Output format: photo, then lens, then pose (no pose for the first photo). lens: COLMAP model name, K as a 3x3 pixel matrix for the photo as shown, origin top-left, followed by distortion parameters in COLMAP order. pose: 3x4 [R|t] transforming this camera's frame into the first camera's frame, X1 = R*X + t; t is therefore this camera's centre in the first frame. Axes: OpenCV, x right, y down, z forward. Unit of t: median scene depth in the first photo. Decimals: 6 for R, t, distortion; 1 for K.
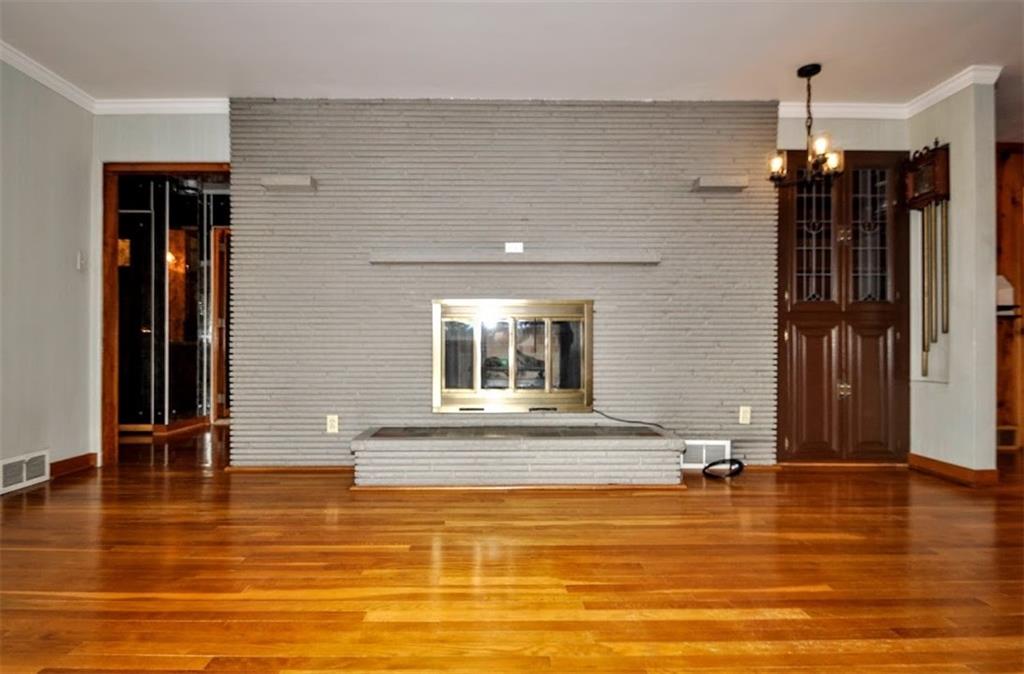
lens RADIAL K [[542.3, 0, 512.0], [0, 542.3, 337.0], [0, 0, 1]] dist [0.025304, -0.000287]
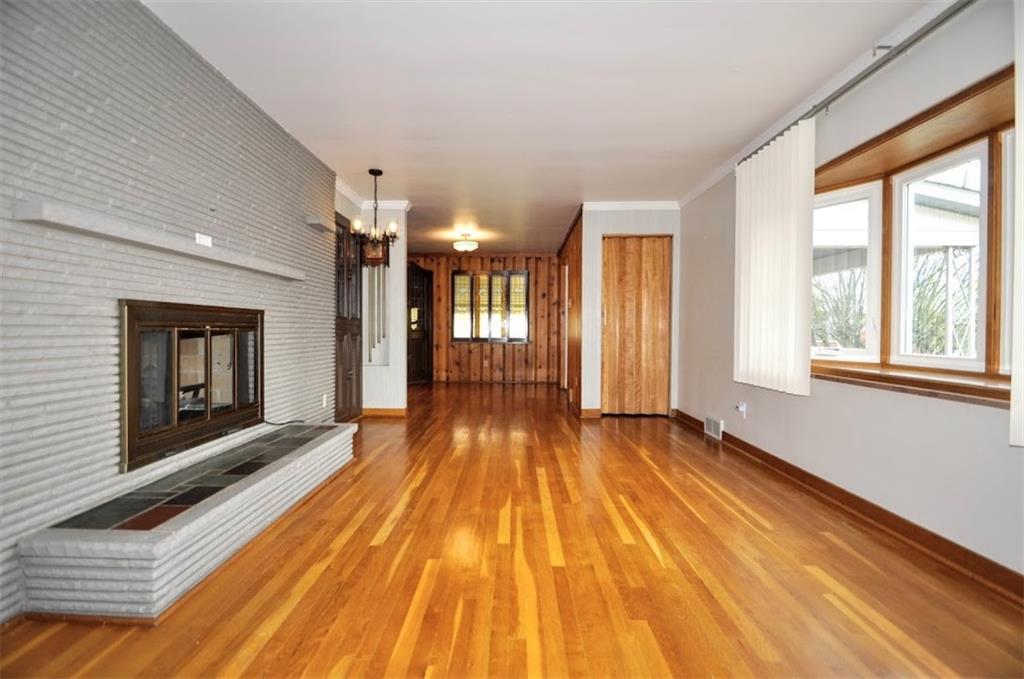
lens RADIAL K [[450.3, 0, 512.0], [0, 450.3, 339.5], [0, 0, 1]] dist [-0.020532, -0.000169]
pose [[0.016565, -0.023120, 0.999595, -0.686887], [-0.010478, 0.999674, 0.023295, -0.039748], [-0.999808, -0.010859, 0.016317, 0.553675]]
